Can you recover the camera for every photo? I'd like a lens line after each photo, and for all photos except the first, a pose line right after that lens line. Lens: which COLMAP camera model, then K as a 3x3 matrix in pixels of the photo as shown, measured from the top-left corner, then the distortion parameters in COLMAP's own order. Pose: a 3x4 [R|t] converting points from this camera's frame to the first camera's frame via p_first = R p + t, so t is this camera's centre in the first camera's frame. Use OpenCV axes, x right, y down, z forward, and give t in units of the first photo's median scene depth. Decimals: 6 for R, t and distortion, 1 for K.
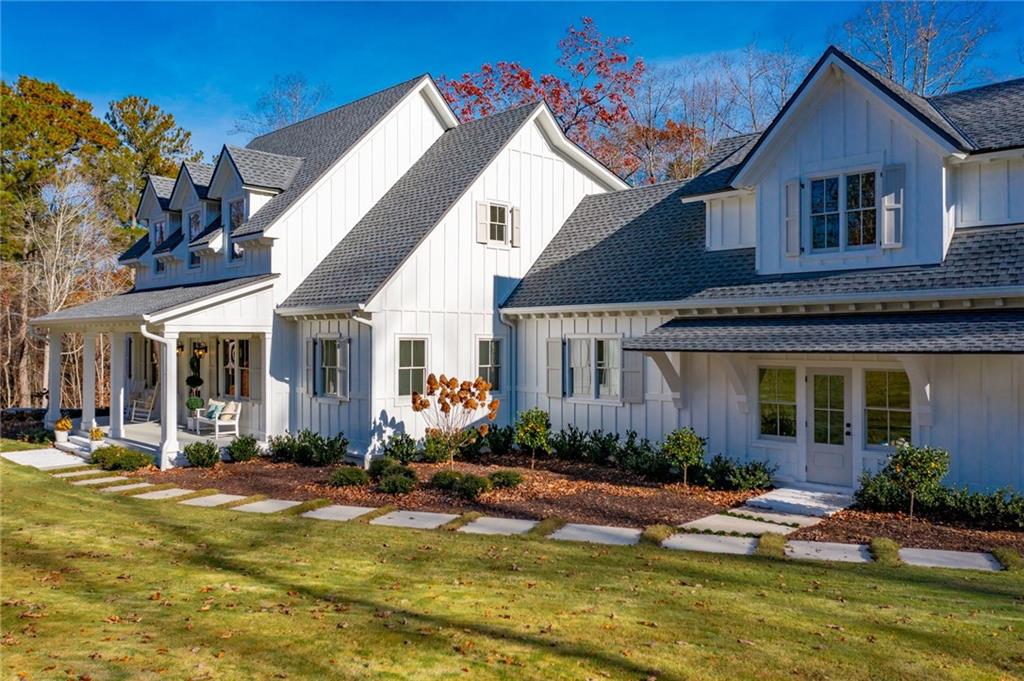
lens RADIAL K [[806.5, 0, 513.9], [0, 806.5, 342.5], [0, 0, 1]] dist [-0.026401, 0.011403]
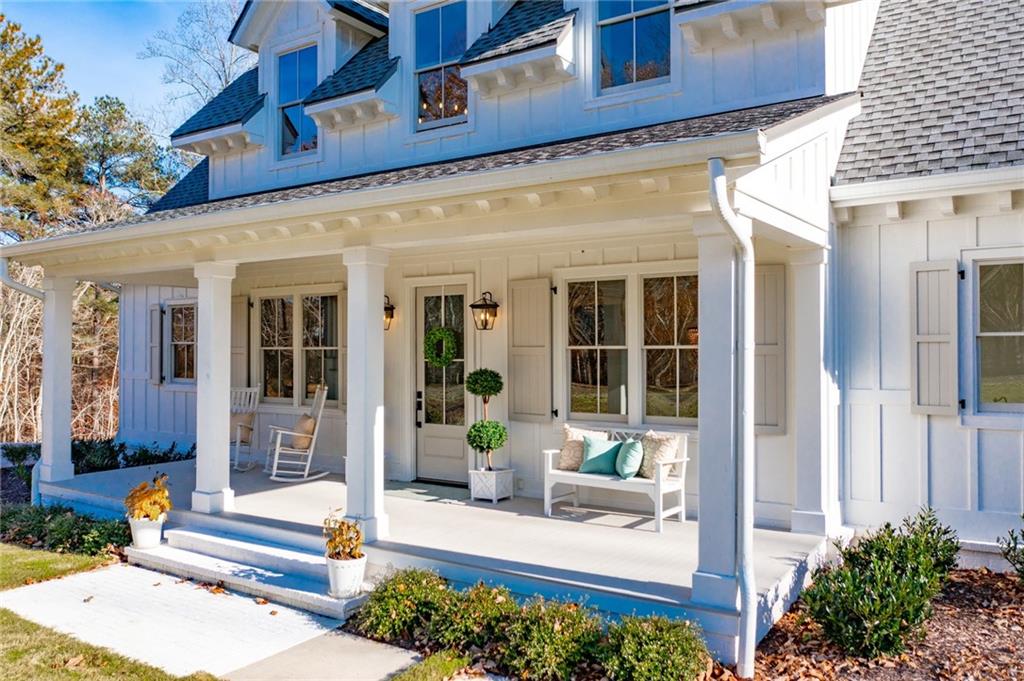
lens RADIAL K [[806.5, 0, 513.8], [0, 806.5, 340.4], [0, 0, 1]] dist [-0.026401, 0.011403]
pose [[0.978938, -0.004236, 0.204114, -0.711926], [0.006446, 0.999928, -0.010163, 0.046210], [-0.204056, 0.011265, 0.978894, 0.887978]]
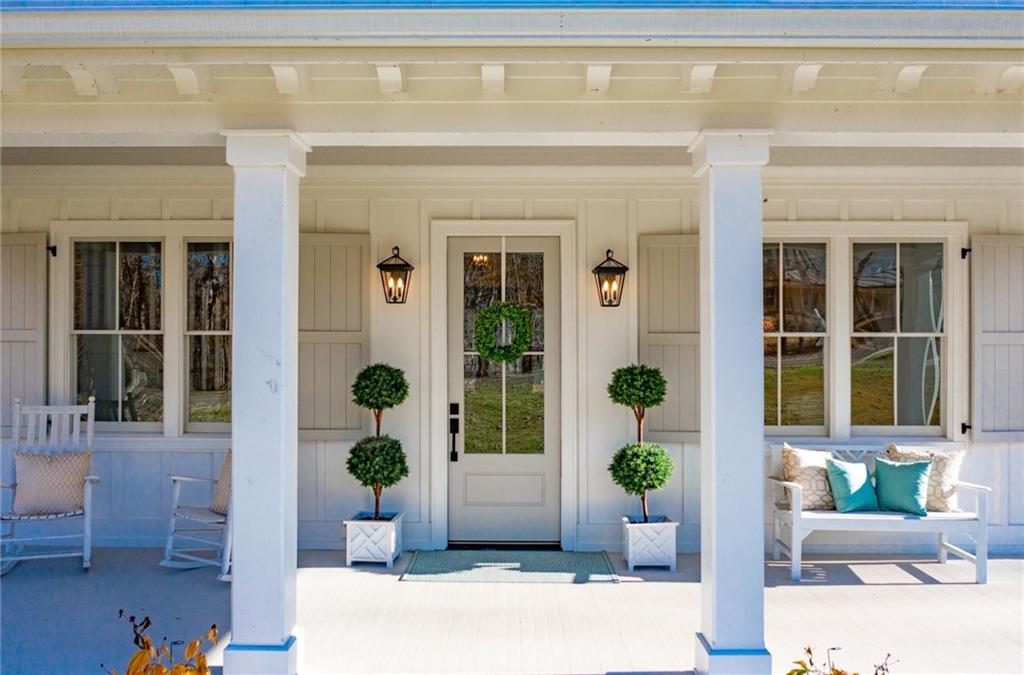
lens RADIAL K [[806.5, 0, 511.3], [0, 806.5, 333.6], [0, 0, 1]] dist [-0.026401, 0.011403]
pose [[0.699414, 0.000356, 0.714716, -0.948718], [-0.000727, 1.000000, 0.000214, 0.044853], [-0.714716, -0.000669, 0.699414, 1.272391]]
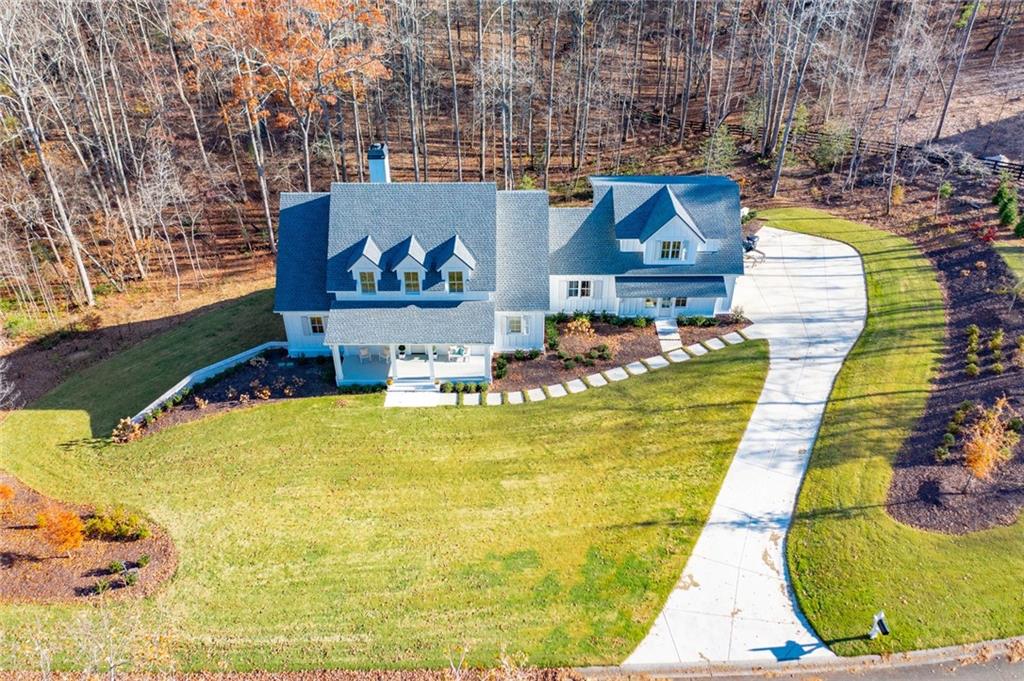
lens RADIAL K [[806.5, 0, 512.6], [0, 806.5, 346.4], [0, 0, 1]] dist [-0.026401, 0.011403]
pose [[0.699009, -0.416451, 0.581339, -2.411962], [0.010323, 0.818724, 0.574094, -1.921766], [-0.715038, -0.395296, 0.576595, -0.770247]]
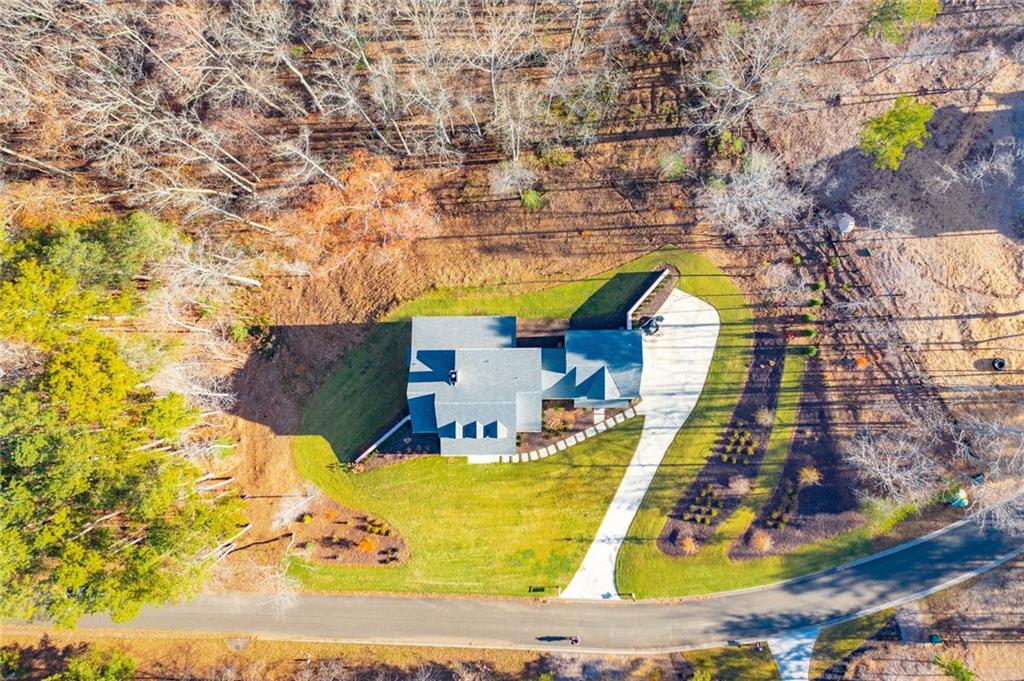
lens RADIAL K [[806.5, 0, 517.6], [0, 806.5, 351.3], [0, 0, 1]] dist [-0.026401, 0.011403]
pose [[0.689244, -0.724483, -0.008204, 0.223586], [0.005172, -0.006403, 0.999966, -7.538686], [-0.724511, -0.689263, -0.000666, 1.846743]]
